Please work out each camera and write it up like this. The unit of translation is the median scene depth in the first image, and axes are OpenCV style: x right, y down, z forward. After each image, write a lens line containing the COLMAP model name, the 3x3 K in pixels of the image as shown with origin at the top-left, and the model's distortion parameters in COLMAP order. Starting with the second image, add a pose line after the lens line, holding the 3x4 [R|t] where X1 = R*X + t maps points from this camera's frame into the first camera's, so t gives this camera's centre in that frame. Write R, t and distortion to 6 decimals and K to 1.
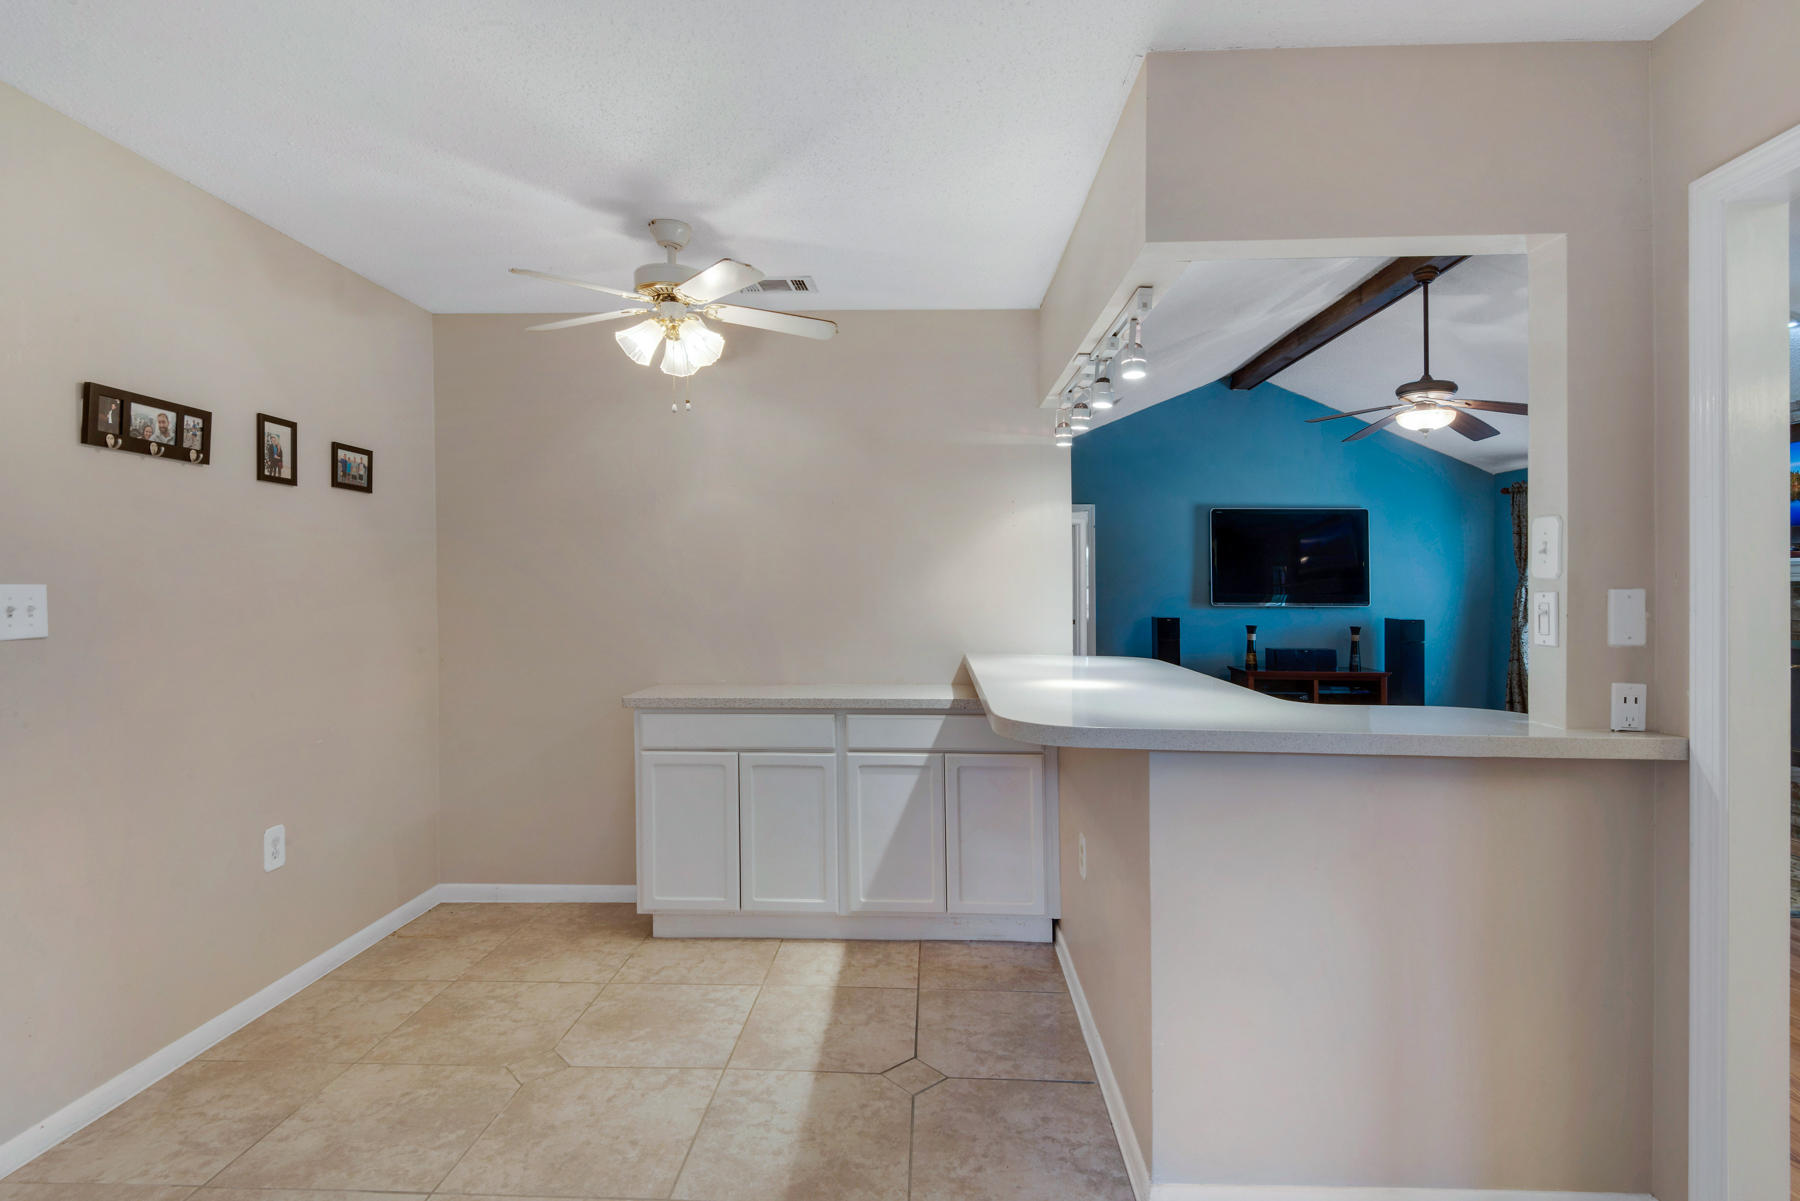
lens RADIAL K [[889.6, 0, 914.9], [0, 889.6, 587.5], [0, 0, 1]] dist [0.037392, -0.030157]
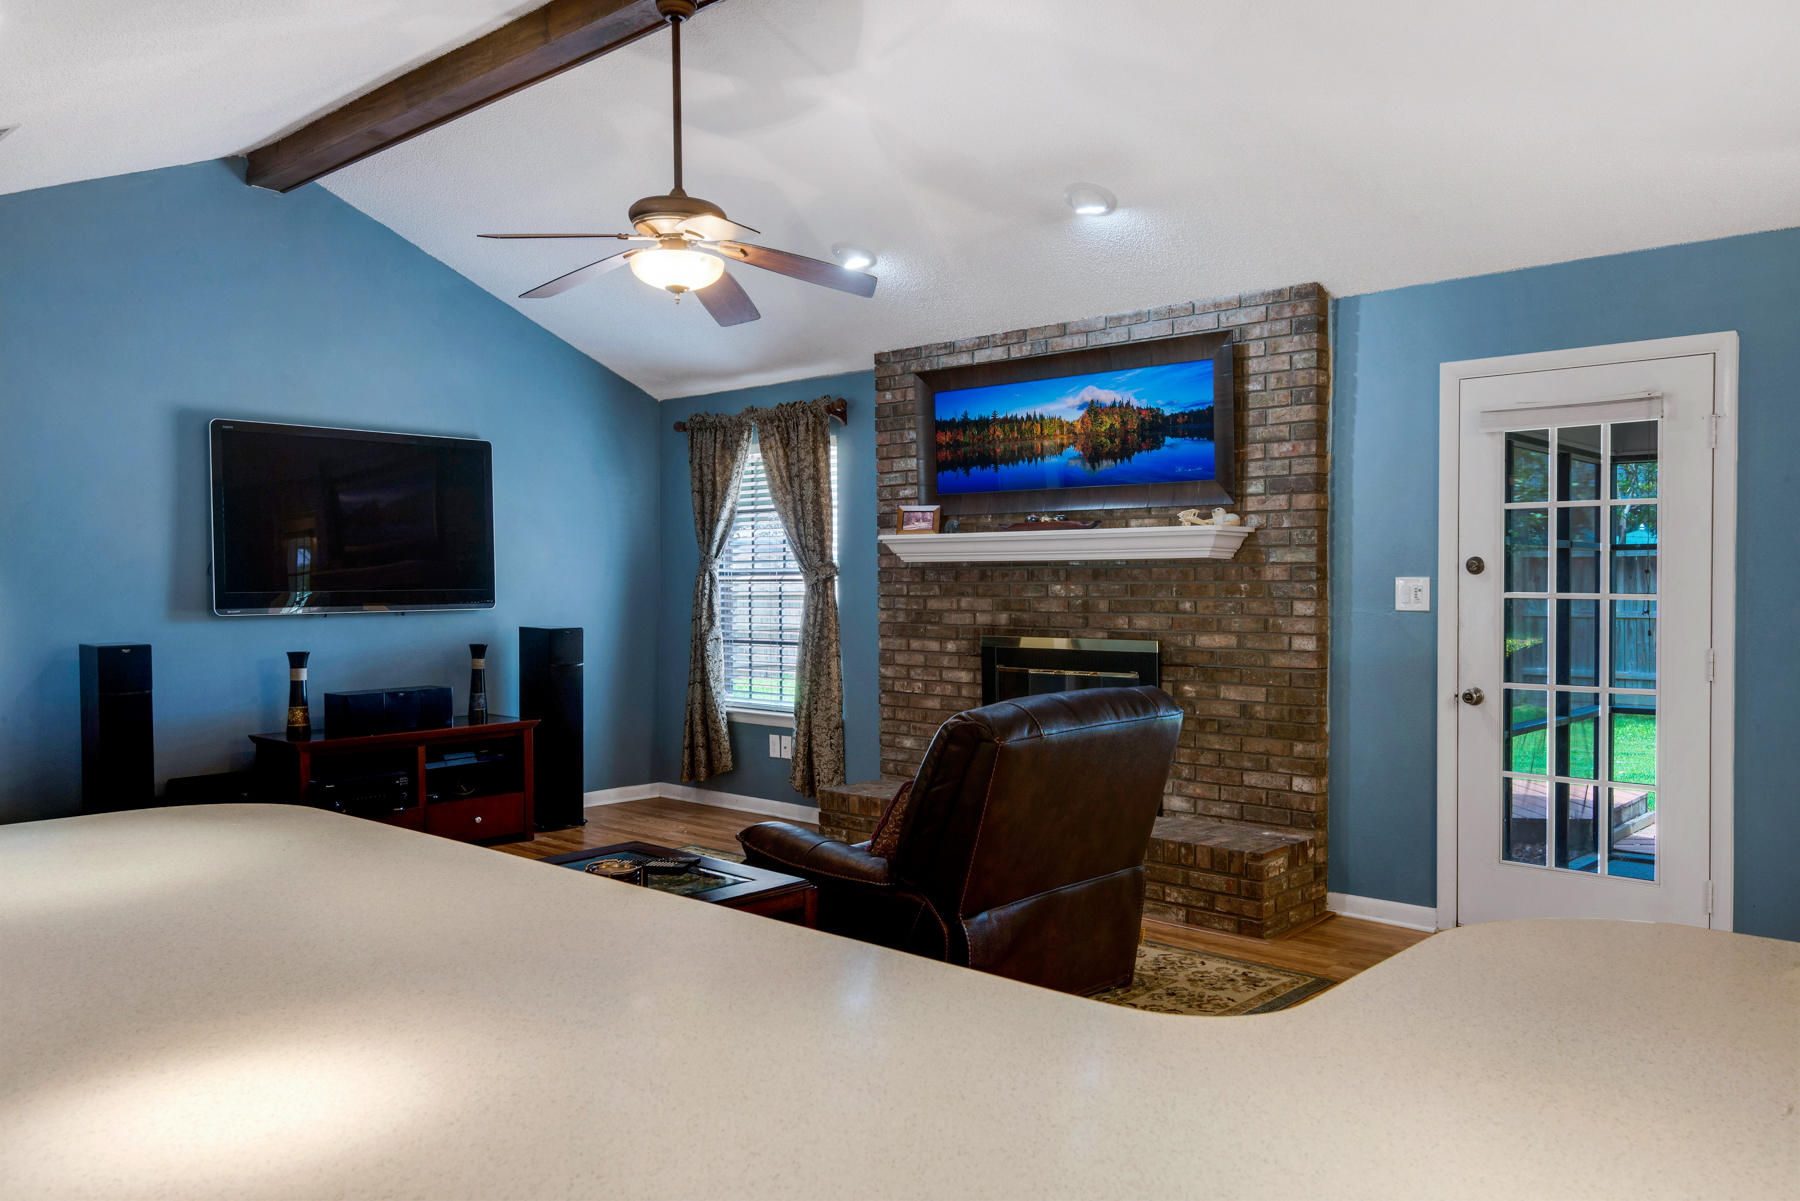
lens RADIAL K [[1343.5, 0, 916.6], [0, 1343.5, 600.0], [0, 0, 1]] dist [-0.002636, -0.004280]
pose [[0.647505, -0.022769, 0.761721, 0.047390], [0.010921, 0.999728, 0.020600, 0.001397], [-0.761983, -0.005020, 0.647578, 0.562459]]
